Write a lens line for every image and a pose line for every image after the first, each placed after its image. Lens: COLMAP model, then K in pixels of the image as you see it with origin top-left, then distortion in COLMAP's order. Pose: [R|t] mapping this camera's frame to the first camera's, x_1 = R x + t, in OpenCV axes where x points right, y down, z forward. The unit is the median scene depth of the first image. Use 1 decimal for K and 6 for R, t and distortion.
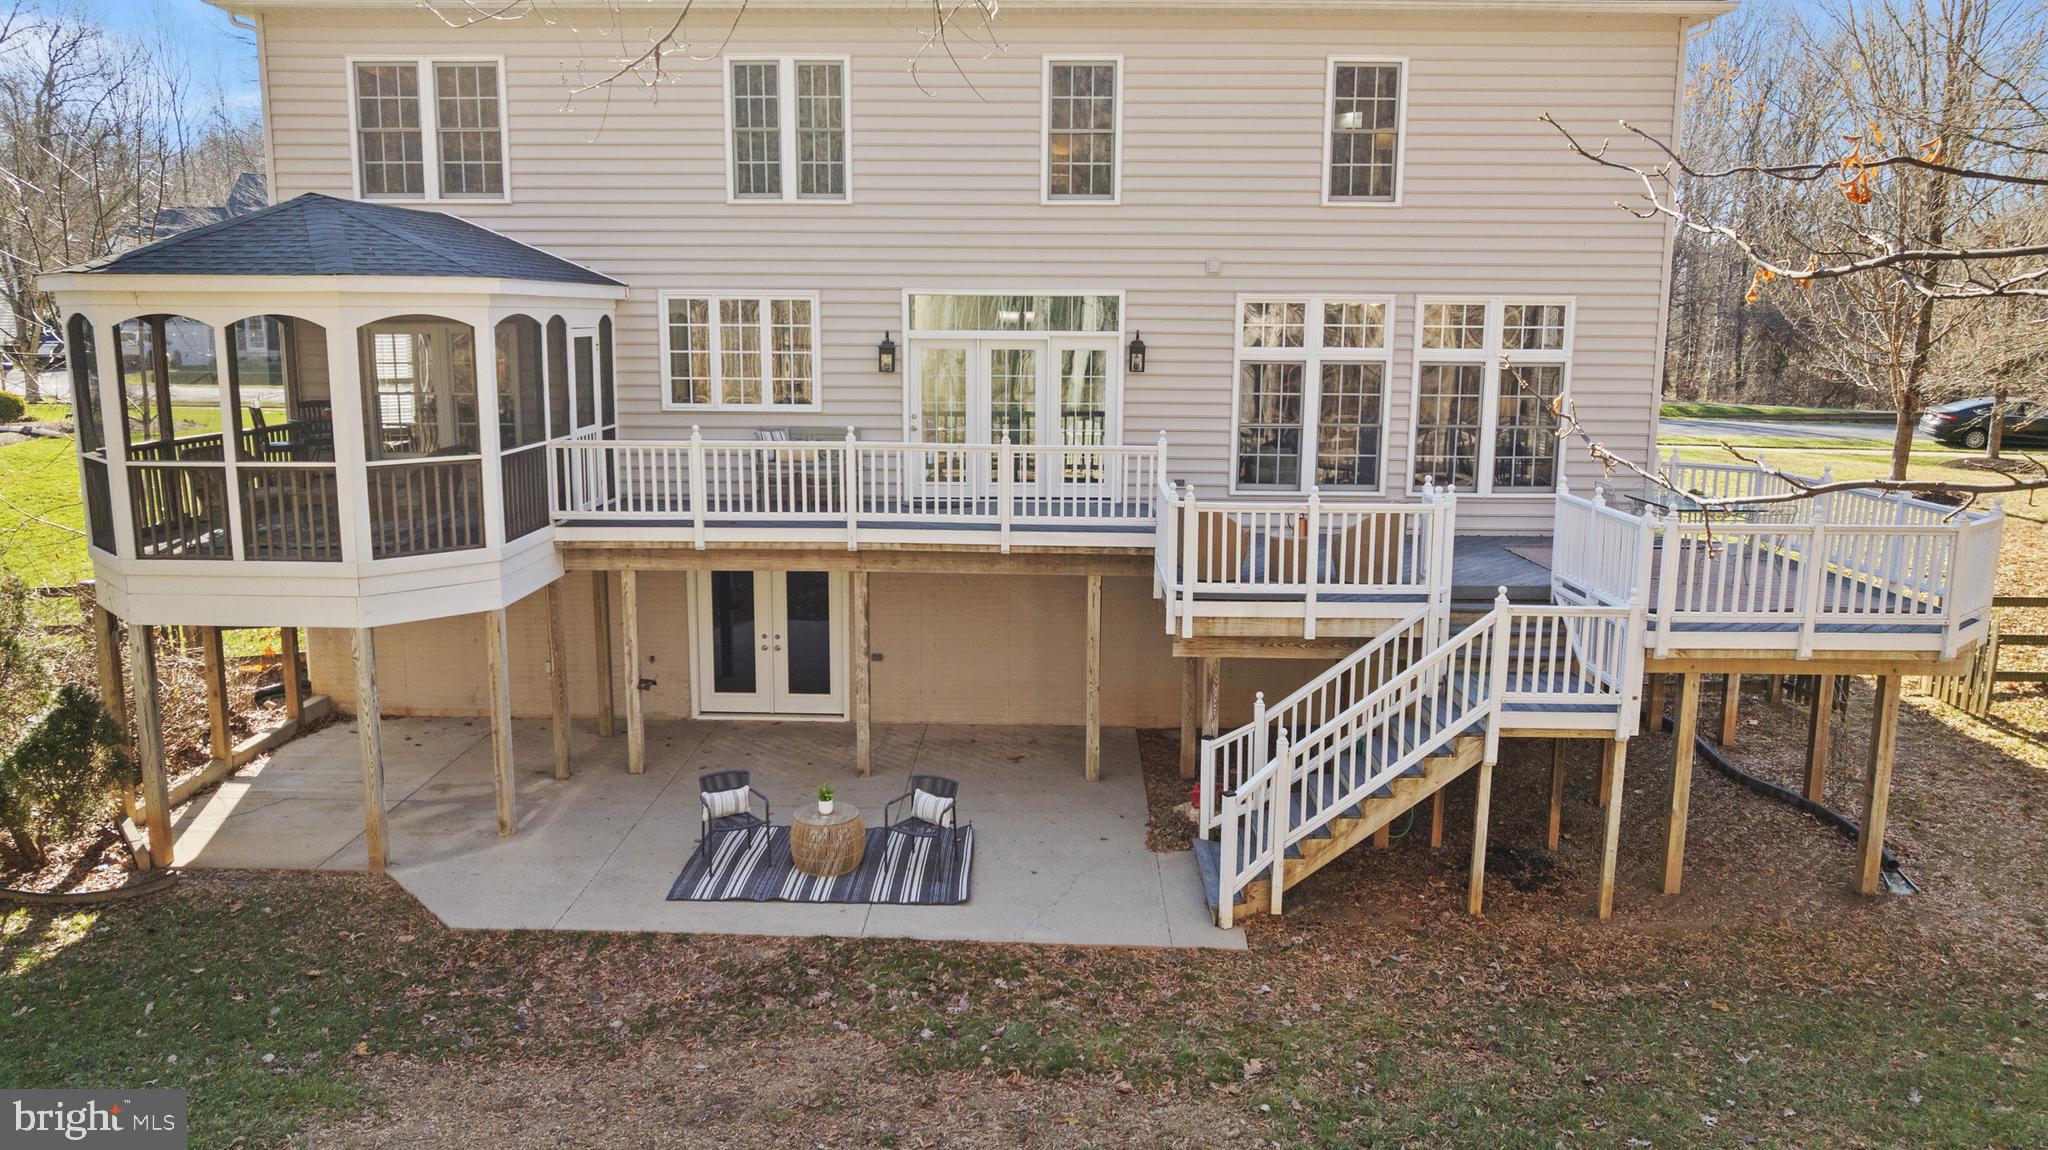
lens RADIAL K [[1442.4, 0, 1024.0], [0, 1442.4, 575.0], [0, 0, 1]] dist [-0.012429, -0.004039]
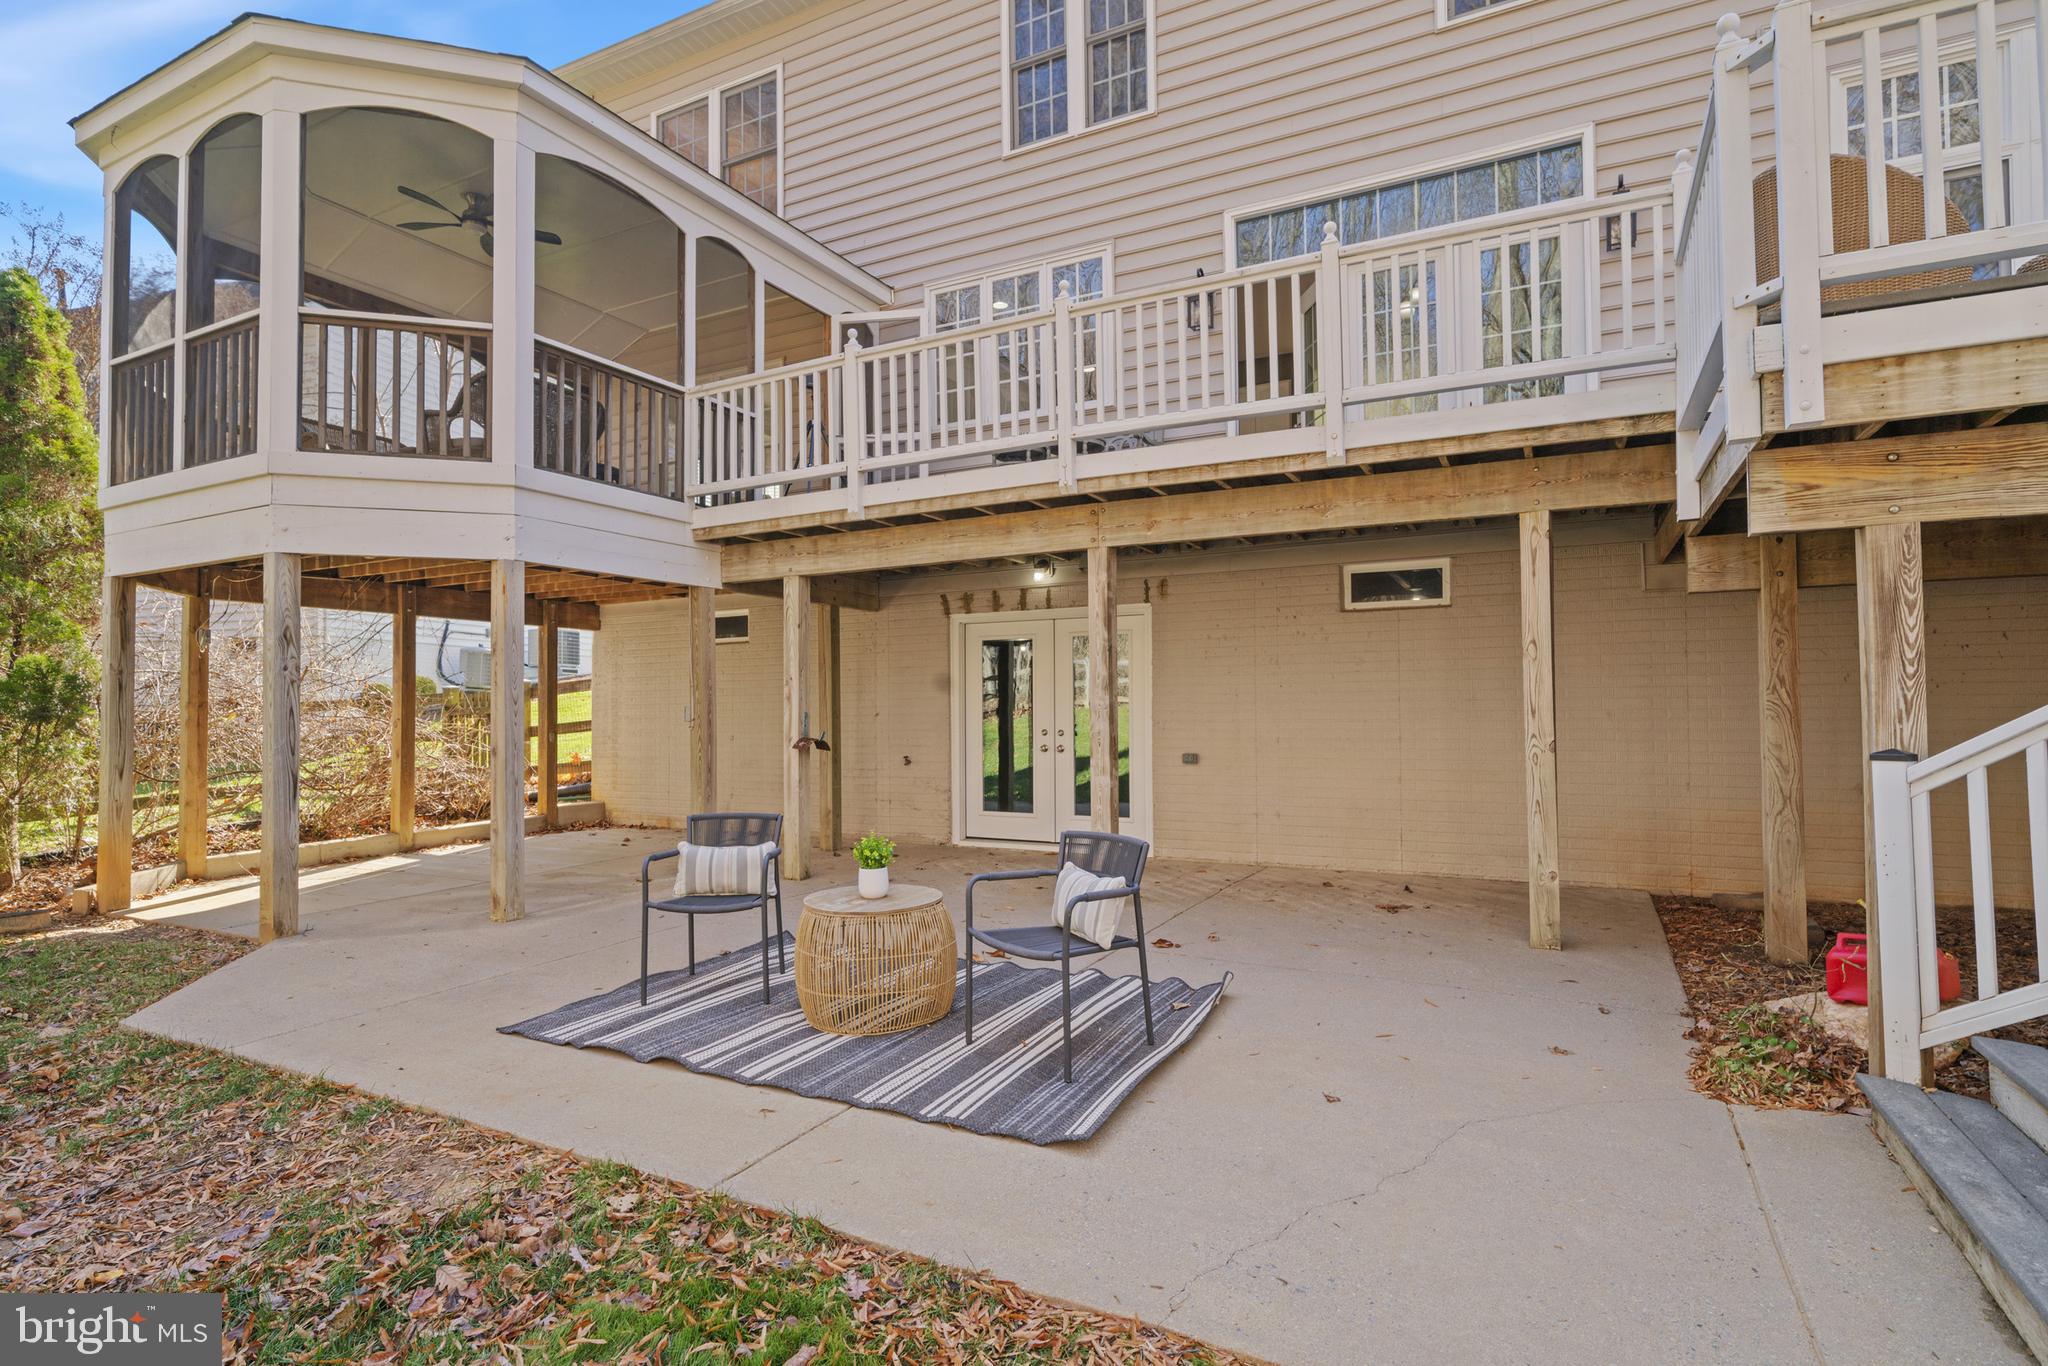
lens RADIAL K [[1035.4, 0, 1011.5], [0, 1035.4, 691.8], [0, 0, 1]] dist [0.001591, -0.000094]
pose [[0.891048, -0.025468, -0.453193, 0.051674], [-0.063840, 0.981469, -0.180673, 0.144839], [0.449397, 0.189920, 0.872911, 0.656923]]
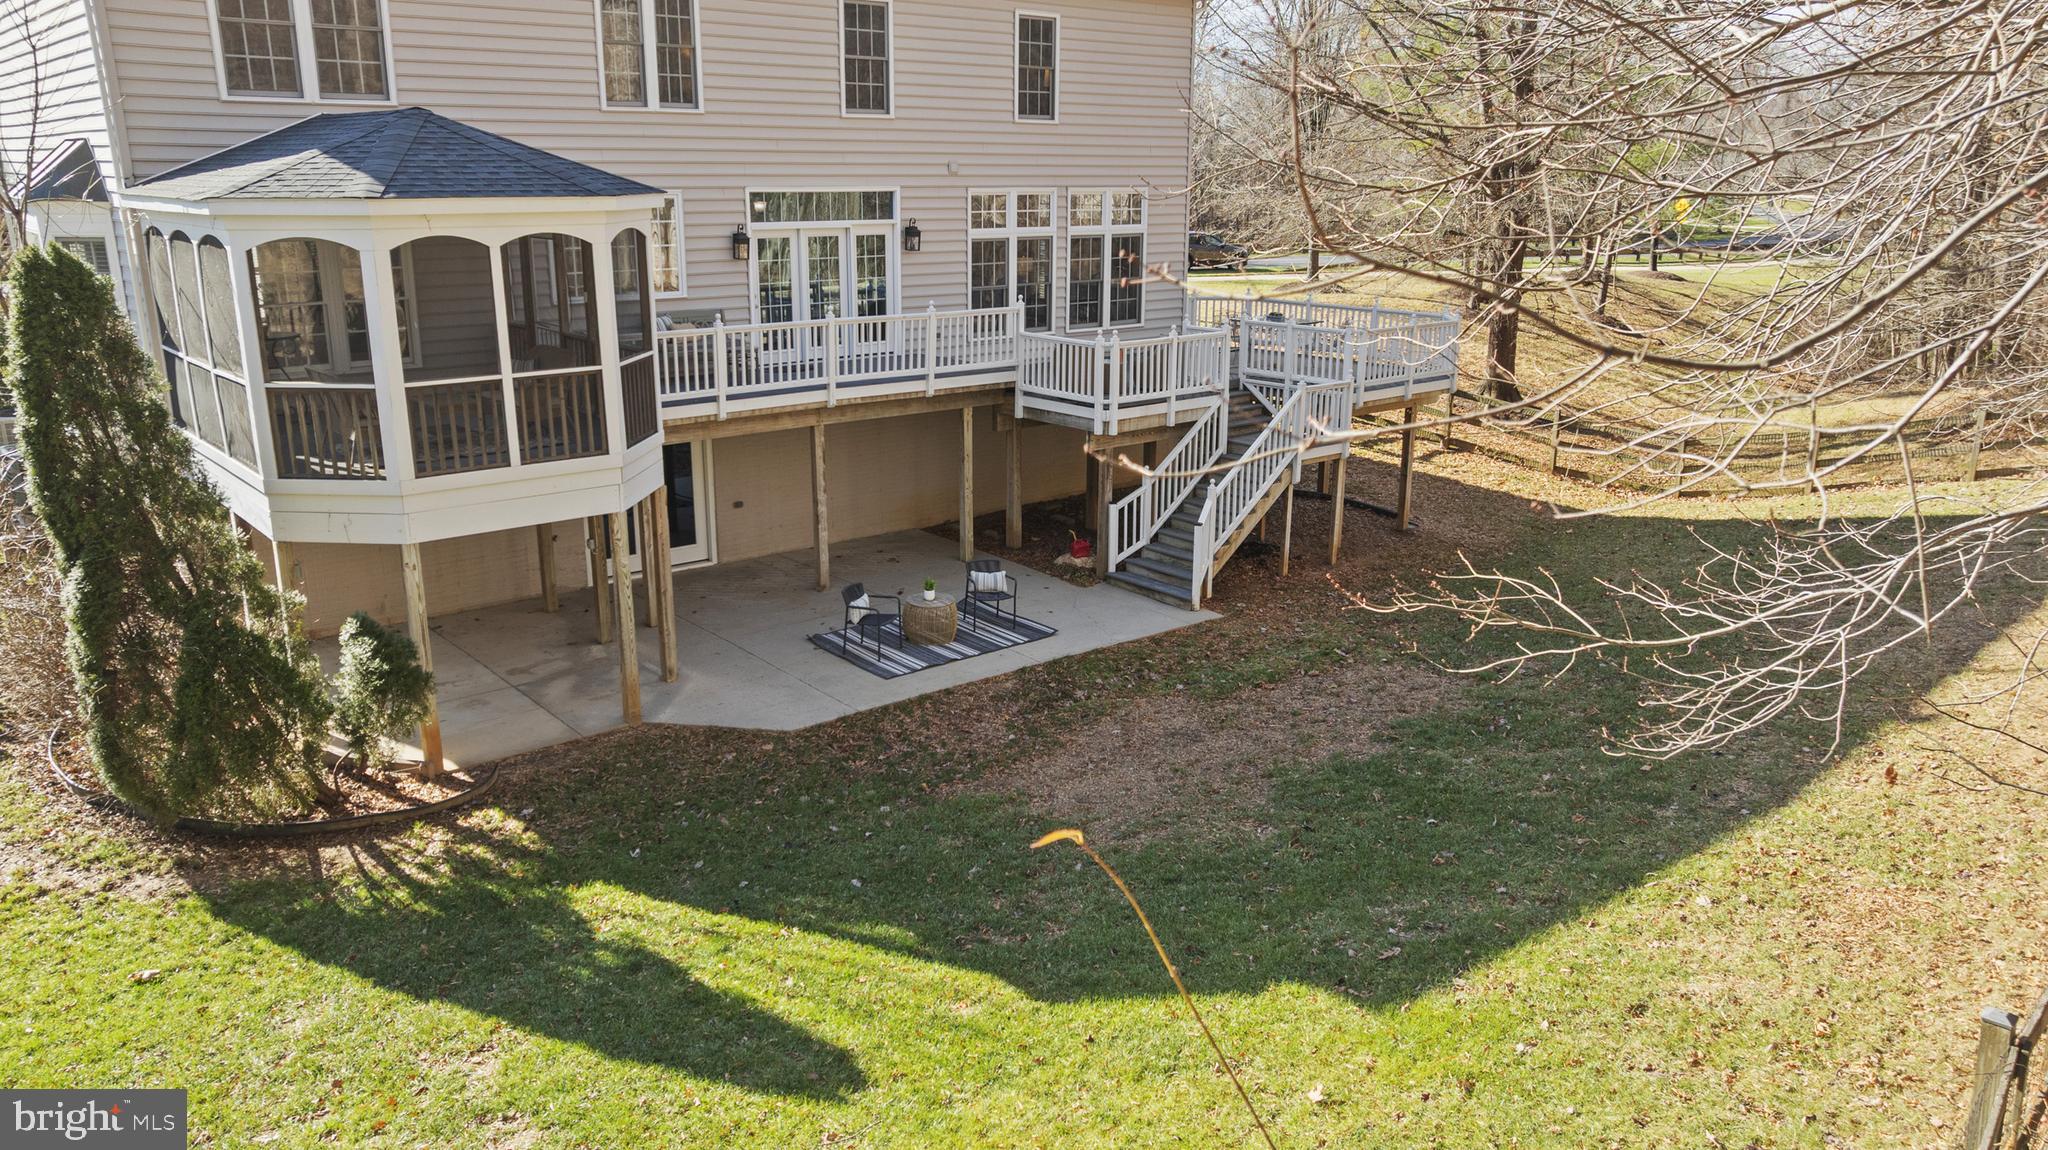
lens RADIAL K [[1442.4, 0, 1024.0], [0, 1442.4, 575.0], [0, 0, 1]] dist [-0.012429, -0.004039]
pose [[0.747919, -0.182125, 0.638317, -0.842538], [0.115768, 0.982675, 0.144732, -0.036409], [-0.653617, -0.034351, 0.756045, -0.057322]]
